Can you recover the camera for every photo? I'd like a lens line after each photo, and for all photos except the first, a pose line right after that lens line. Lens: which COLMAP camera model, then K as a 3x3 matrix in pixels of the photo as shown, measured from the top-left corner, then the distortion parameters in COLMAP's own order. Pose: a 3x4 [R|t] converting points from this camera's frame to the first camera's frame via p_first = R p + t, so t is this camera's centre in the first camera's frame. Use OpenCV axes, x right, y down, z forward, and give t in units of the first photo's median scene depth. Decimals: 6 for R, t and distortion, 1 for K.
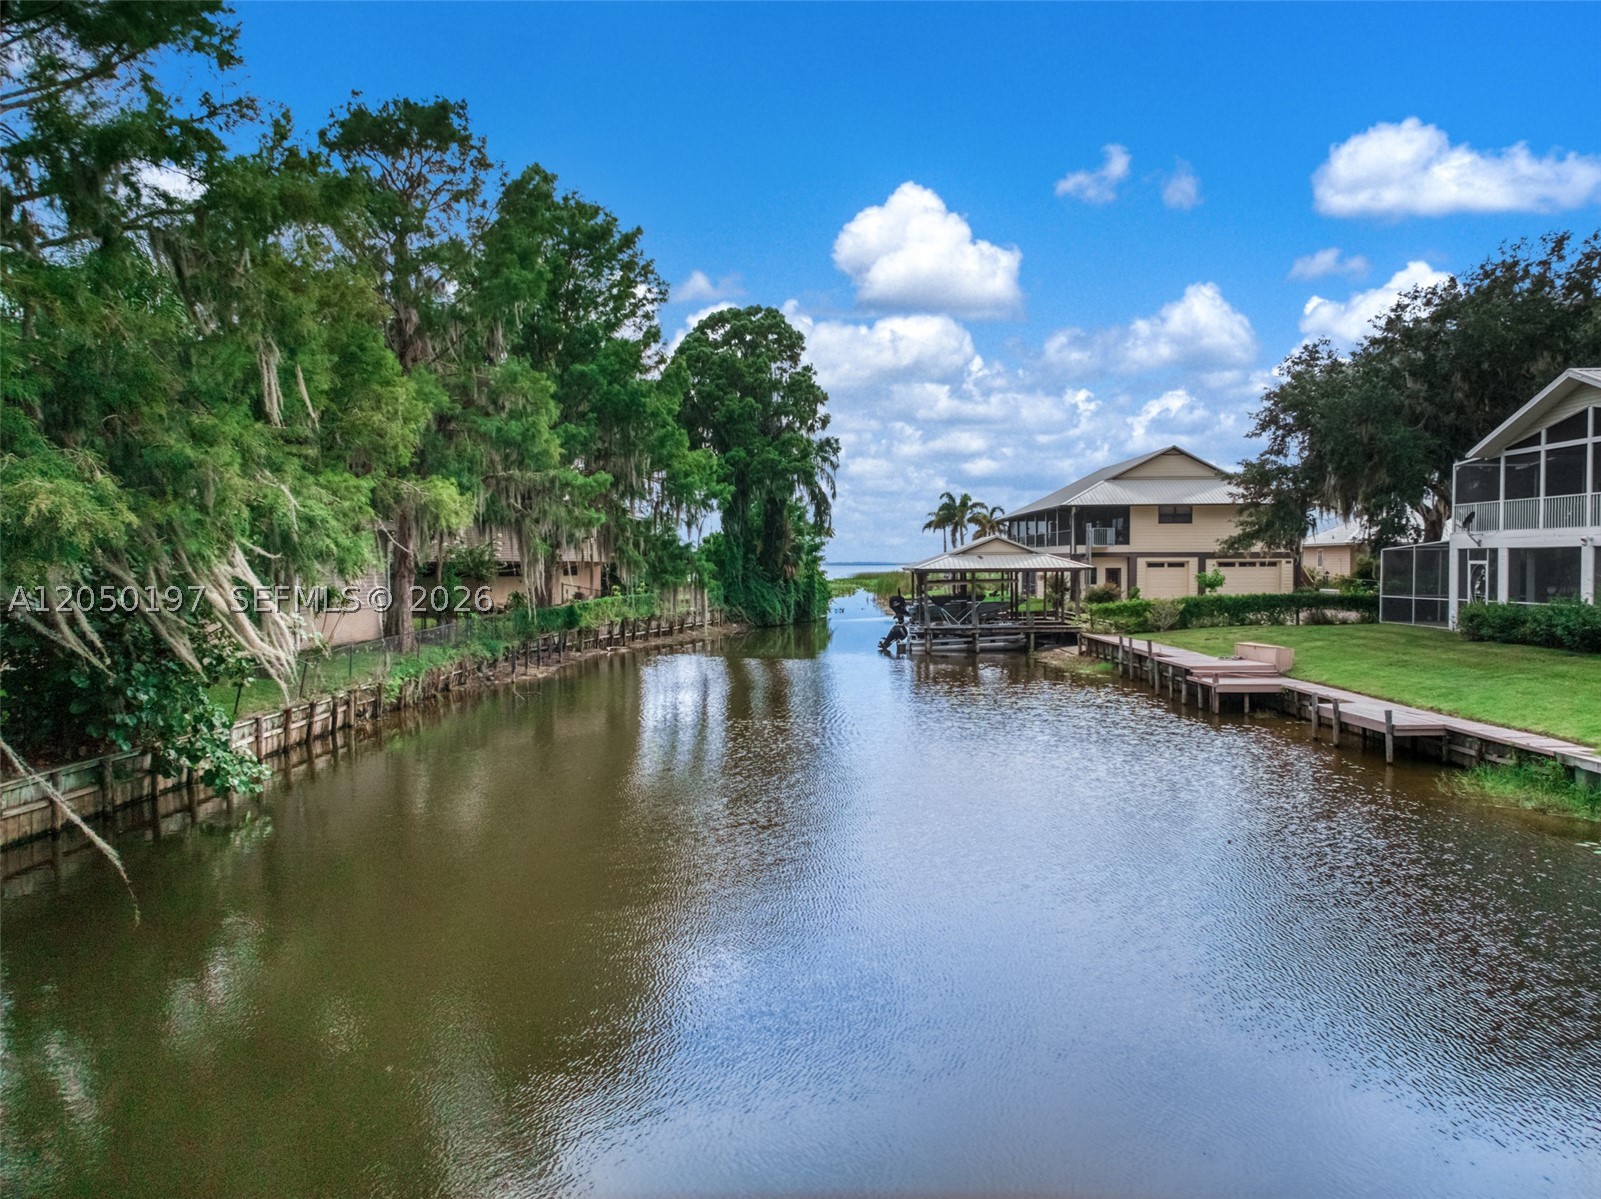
lens RADIAL K [[1076.4, 0, 800.5], [0, 1076.4, 599.5], [0, 0, 1]] dist [0.012464, -0.006503]
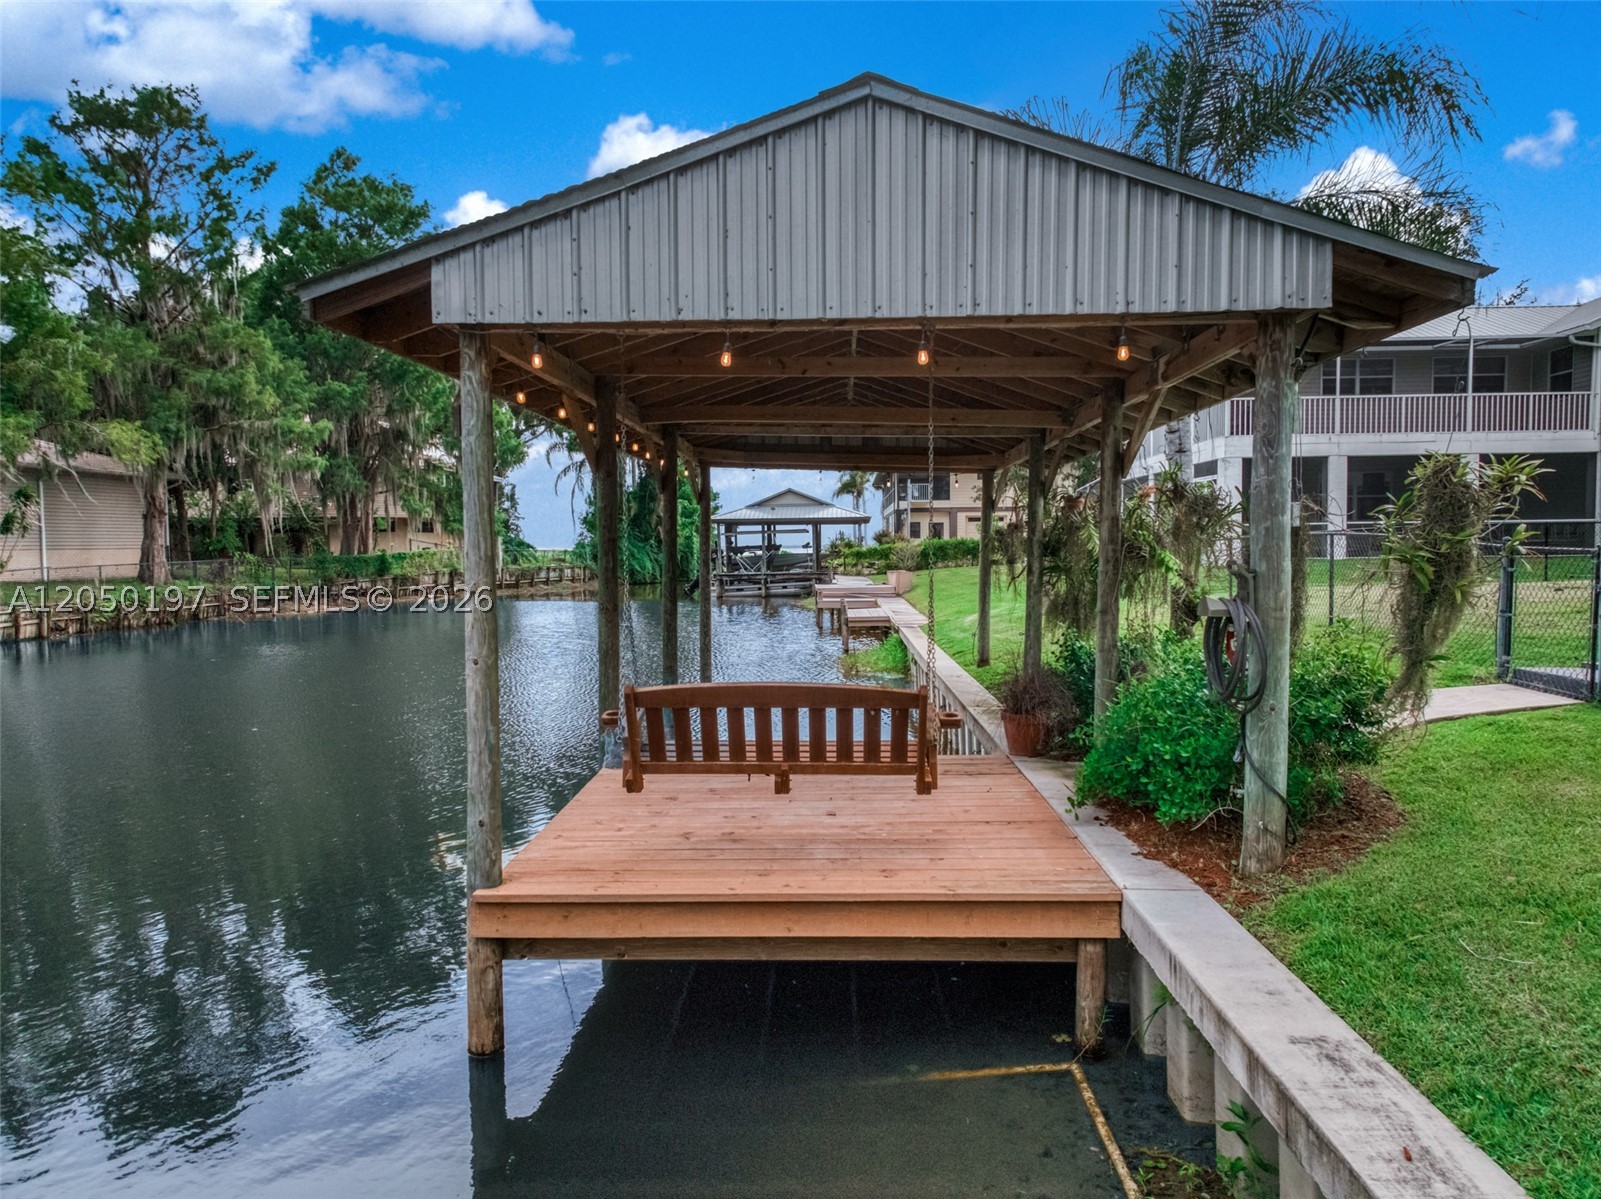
lens RADIAL K [[1076.4, 0, 800.5], [0, 1076.4, 599.5], [0, 0, 1]] dist [0.012464, -0.006503]
pose [[0.999396, -0.004172, -0.034491, 0.194932], [0.004732, 0.999858, 0.016181, 0.028410], [0.034419, -0.016334, 0.999274, -0.055226]]
